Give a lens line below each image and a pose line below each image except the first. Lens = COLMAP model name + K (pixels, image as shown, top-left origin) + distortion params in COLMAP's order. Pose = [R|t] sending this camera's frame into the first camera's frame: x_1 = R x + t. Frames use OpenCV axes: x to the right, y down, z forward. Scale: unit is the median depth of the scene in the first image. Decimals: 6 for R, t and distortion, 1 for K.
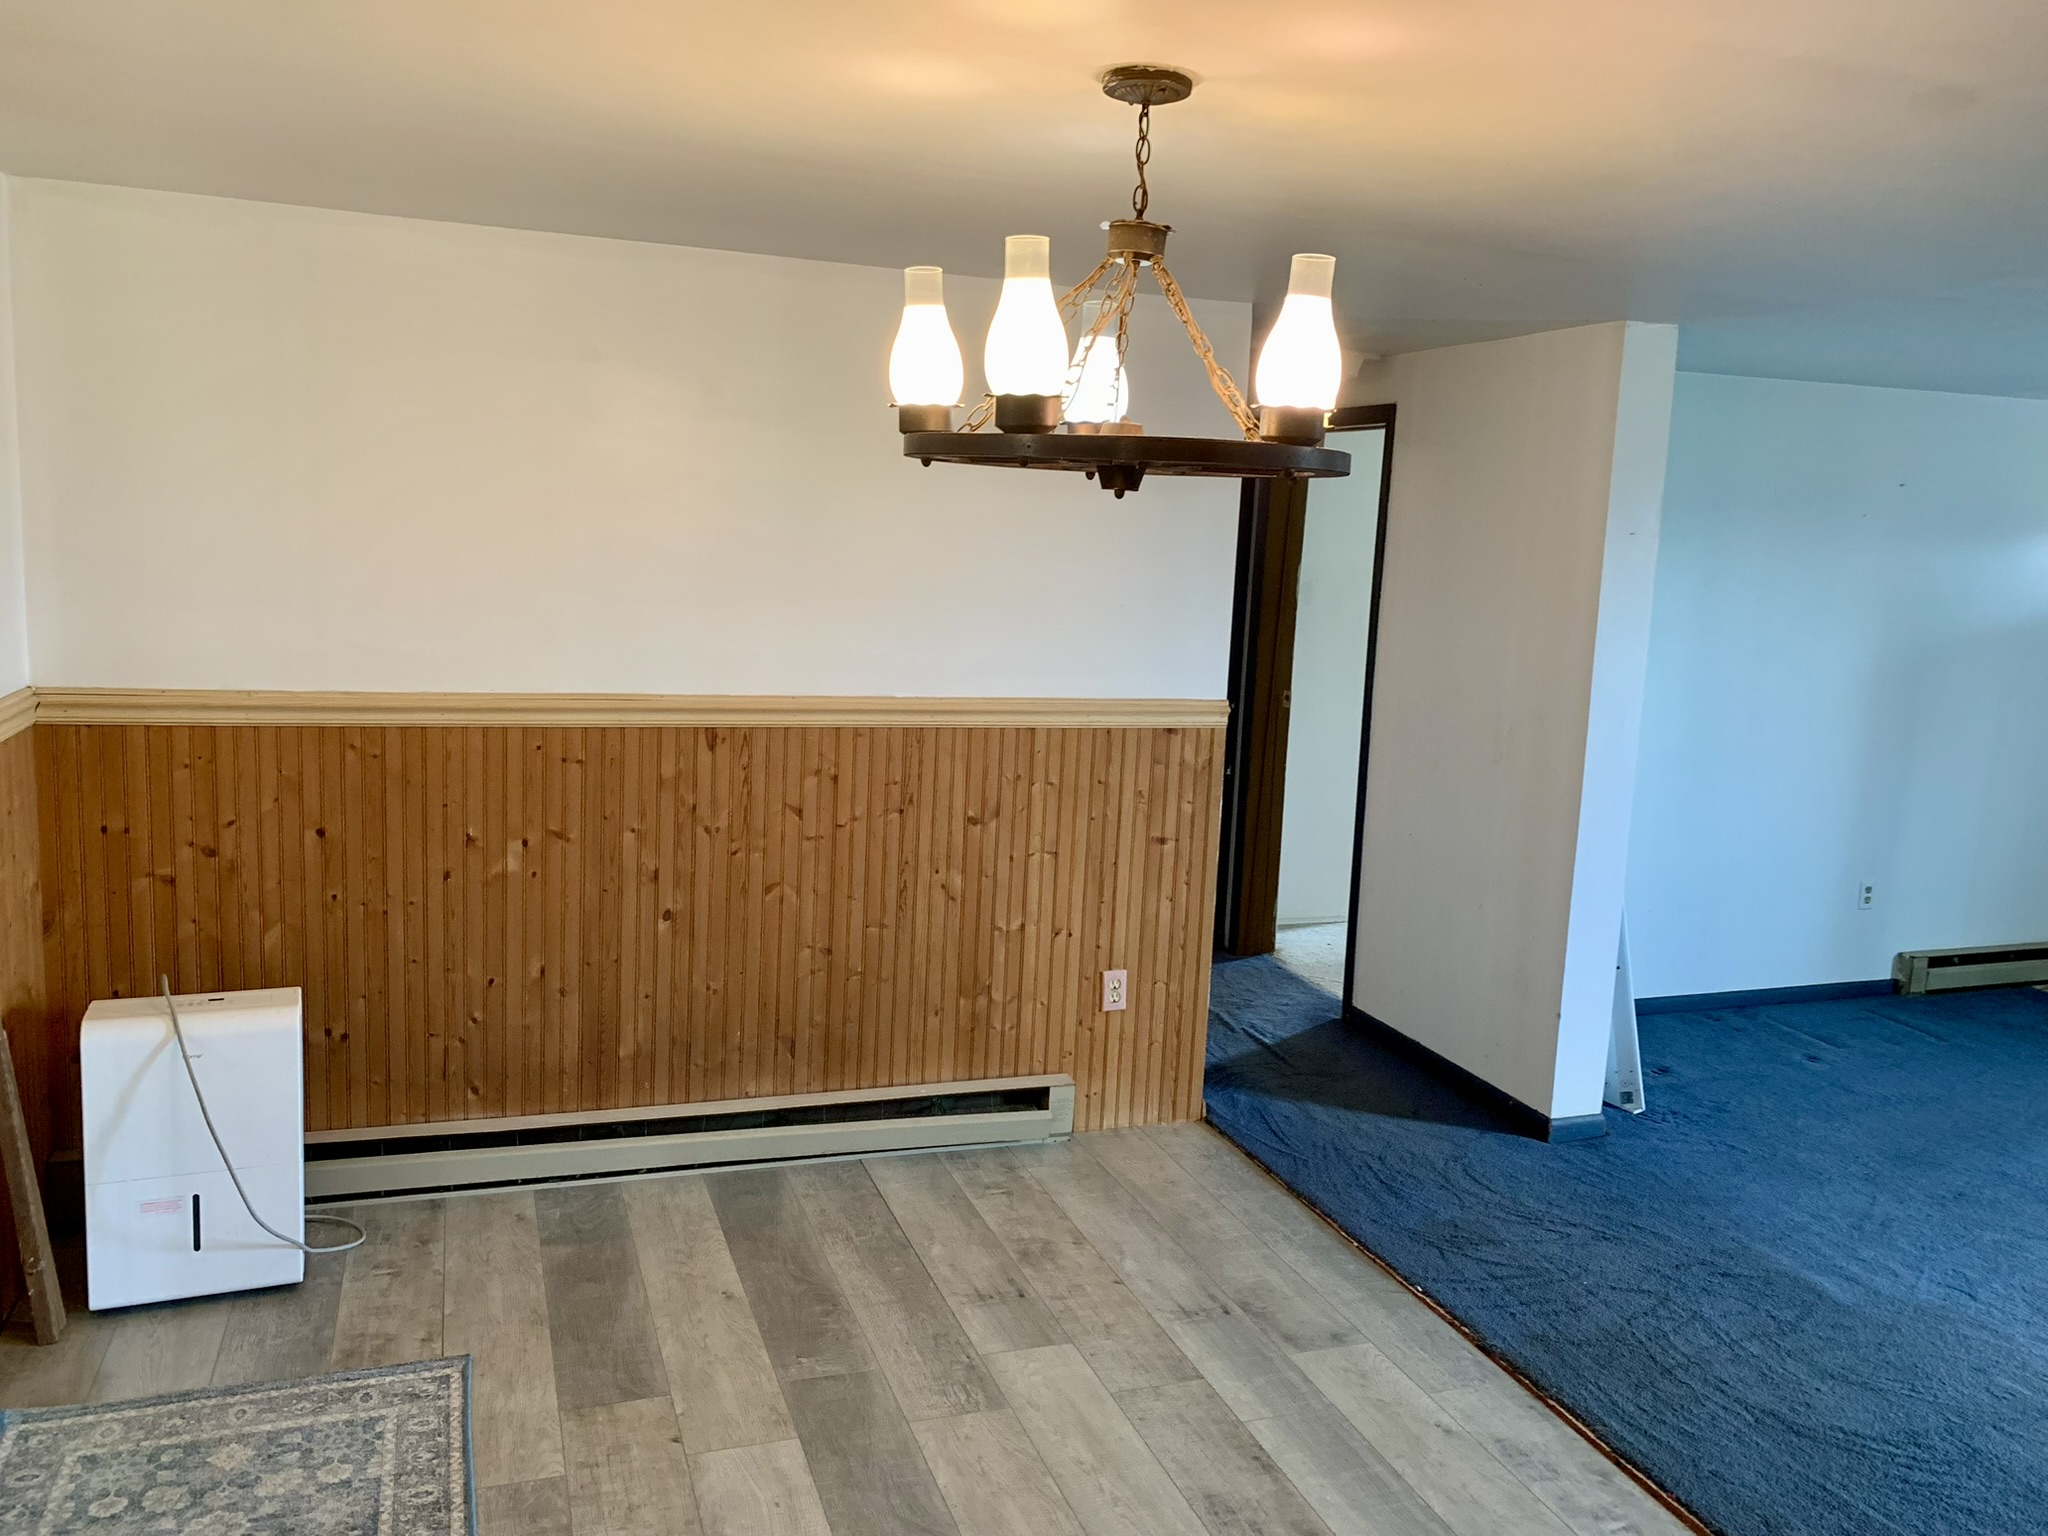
lens RADIAL K [[1581.9, 0, 1015.5], [0, 1581.9, 735.8], [0, 0, 1]] dist [0.069219, -0.069418]
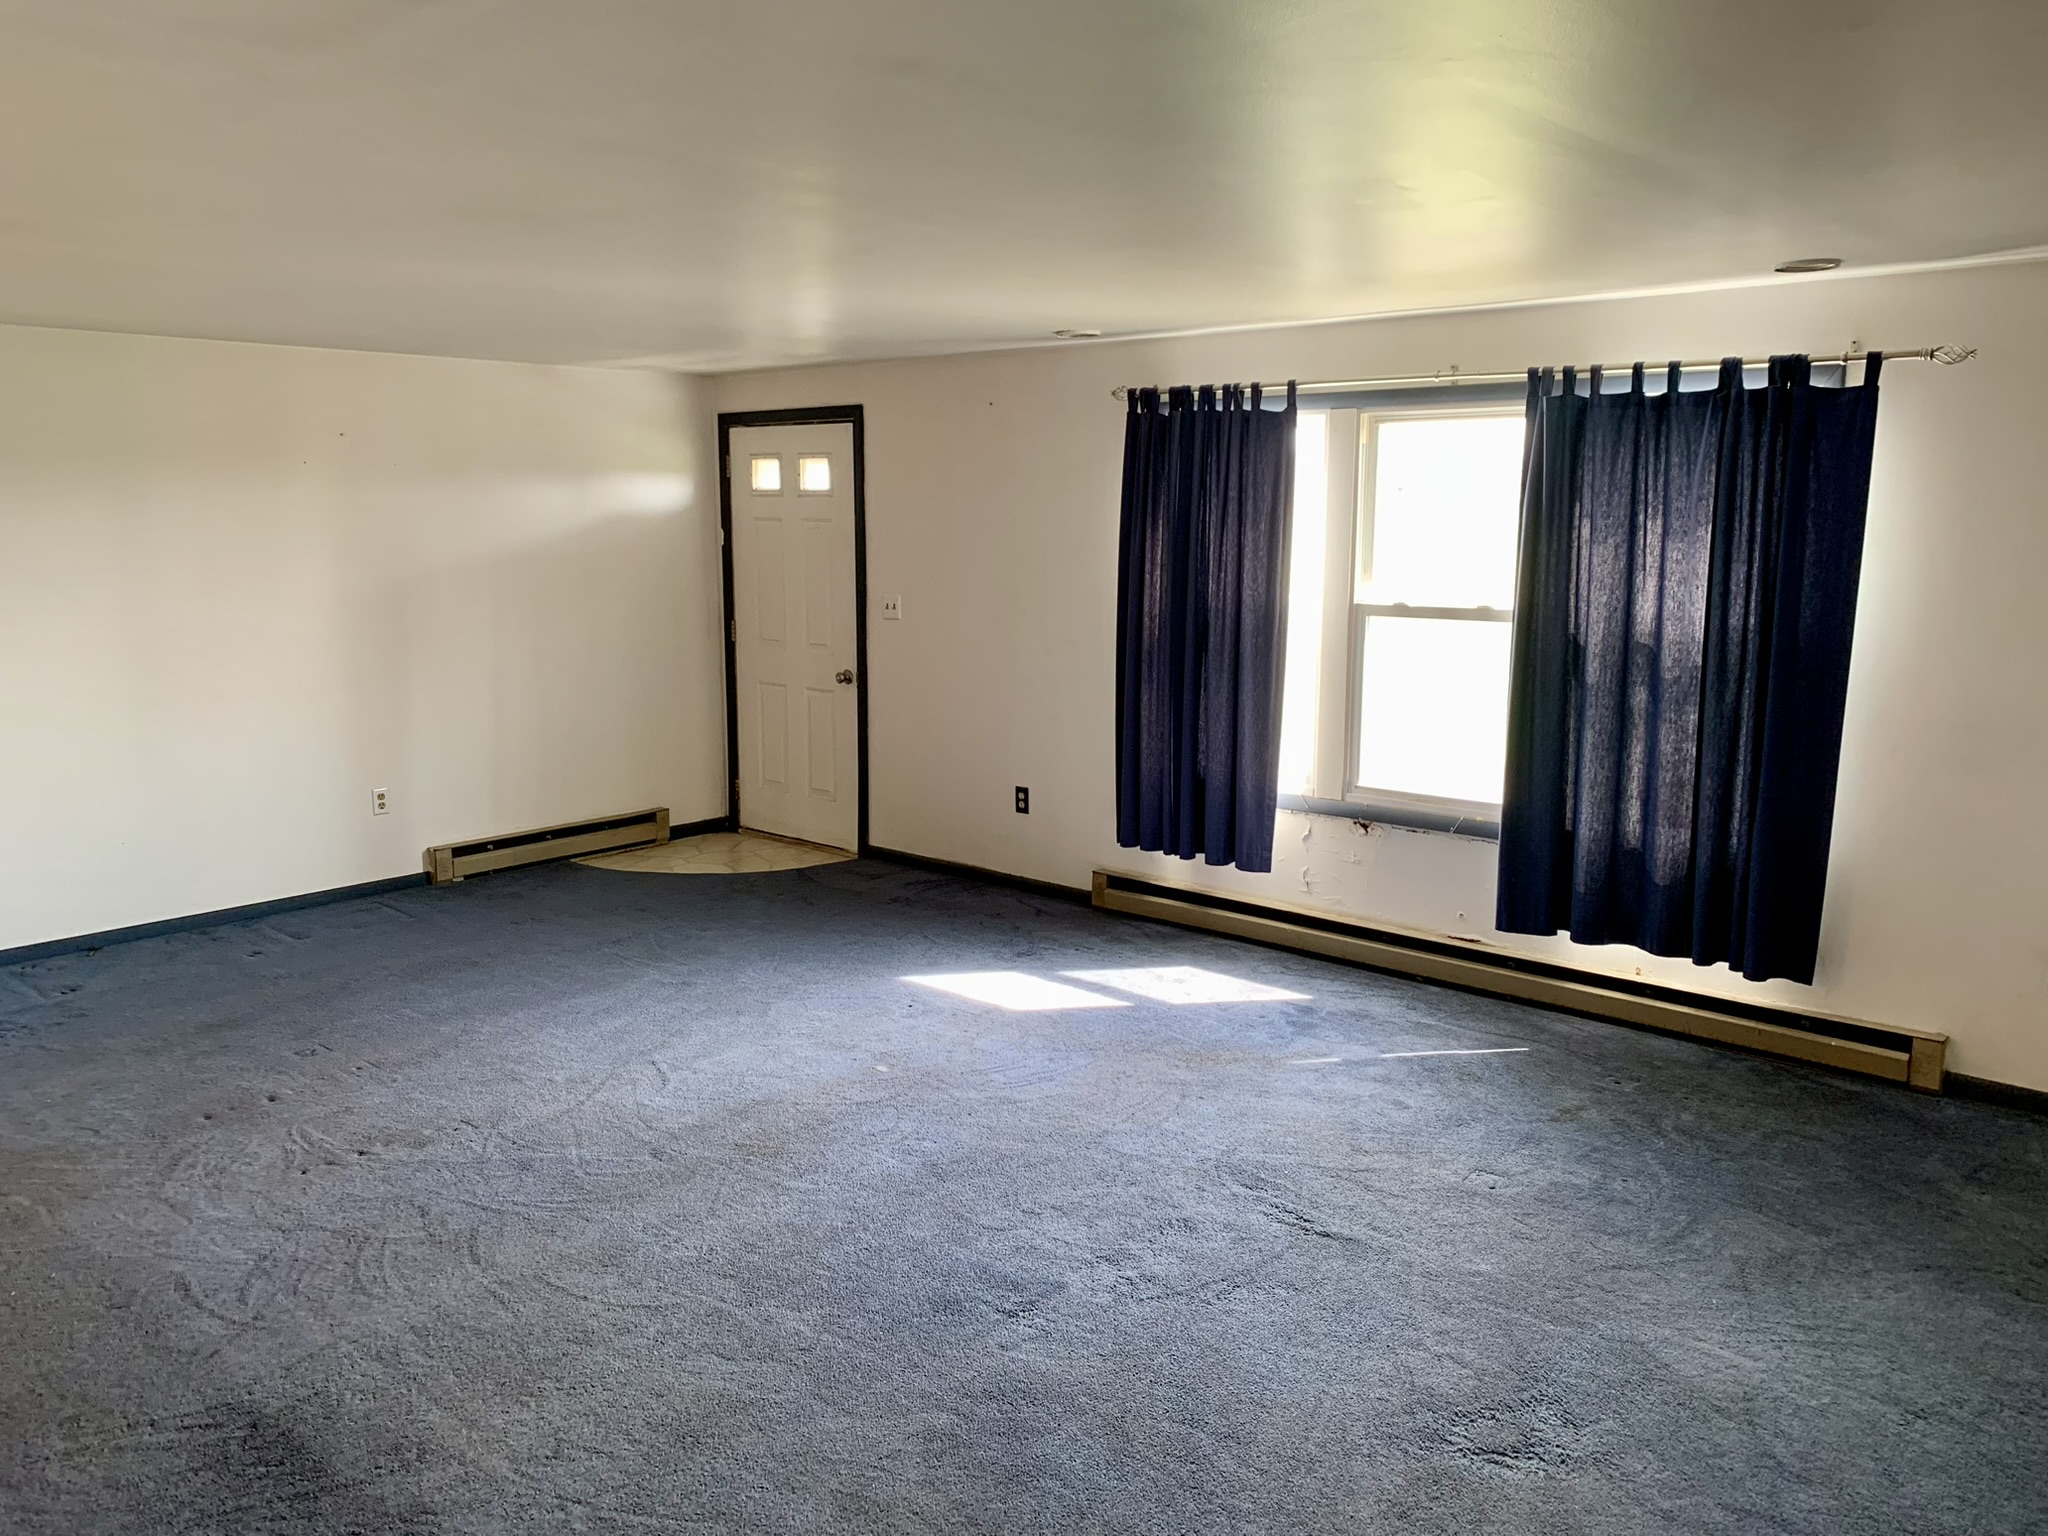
lens RADIAL K [[1581.9, 0, 1015.5], [0, 1581.9, 735.8], [0, 0, 1]] dist [0.069219, -0.069418]
pose [[0.878627, -0.110019, 0.464661, 0.614879], [0.100972, 0.993898, 0.044399, 0.073135], [-0.466711, 0.007908, 0.884375, -0.309063]]
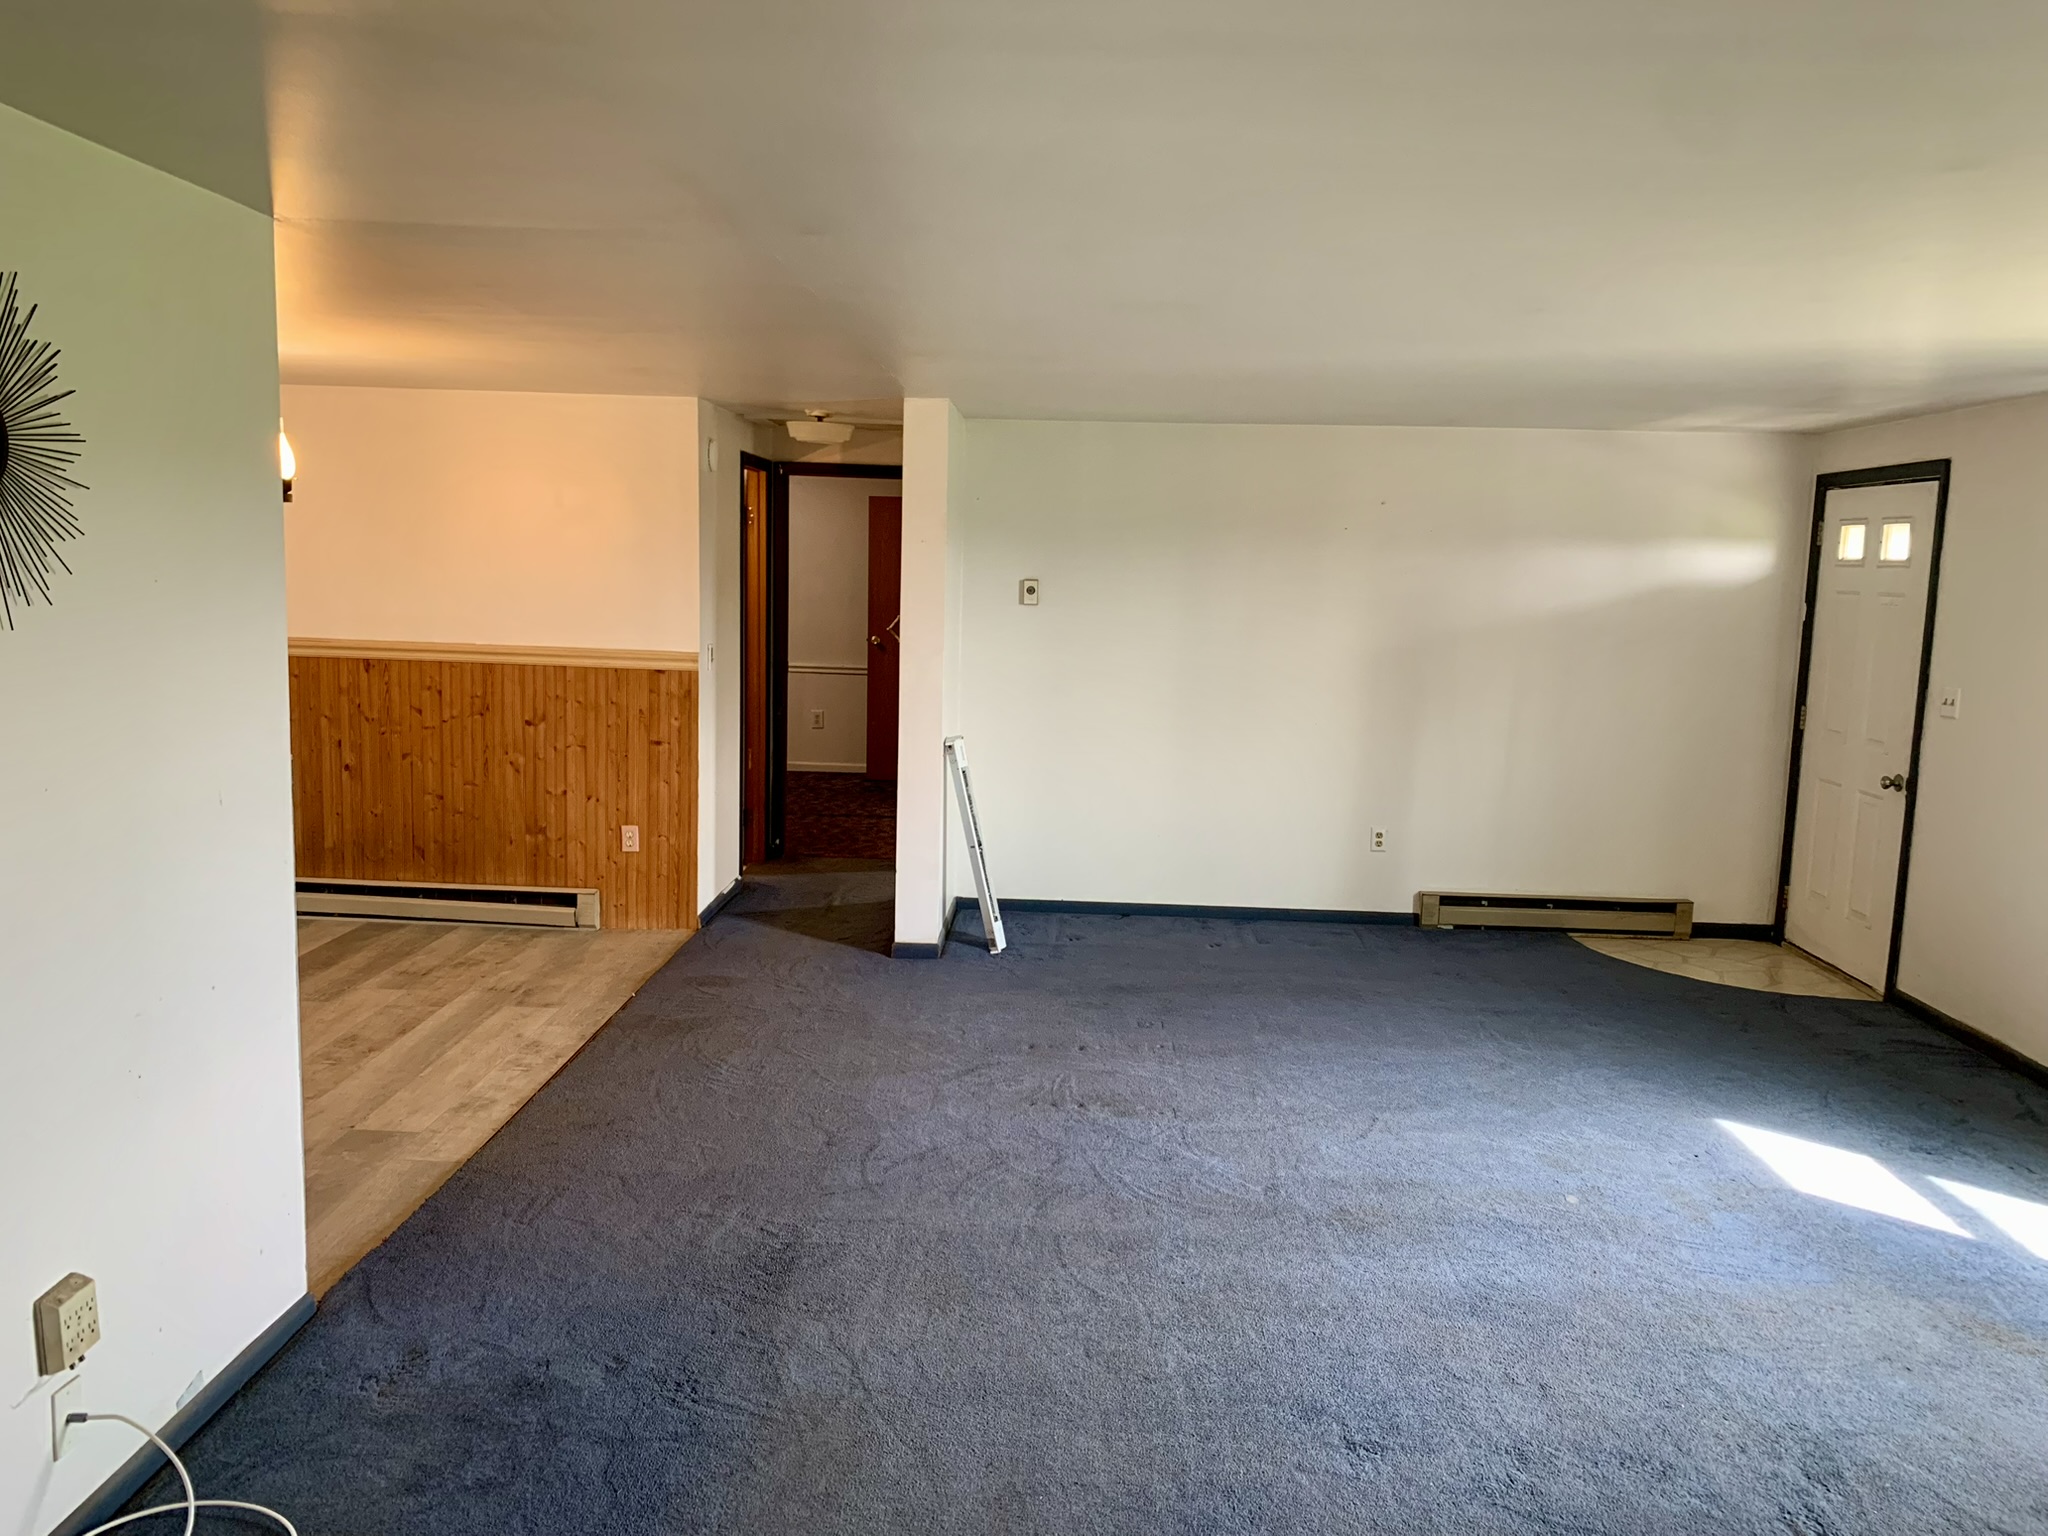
lens RADIAL K [[1581.9, 0, 1015.5], [0, 1581.9, 735.8], [0, 0, 1]] dist [0.069219, -0.069418]
pose [[0.929898, 0.025549, -0.366929, 1.084006], [-0.038670, 0.998847, -0.028451, 0.098551], [0.365779, 0.040646, 0.929814, -0.351389]]
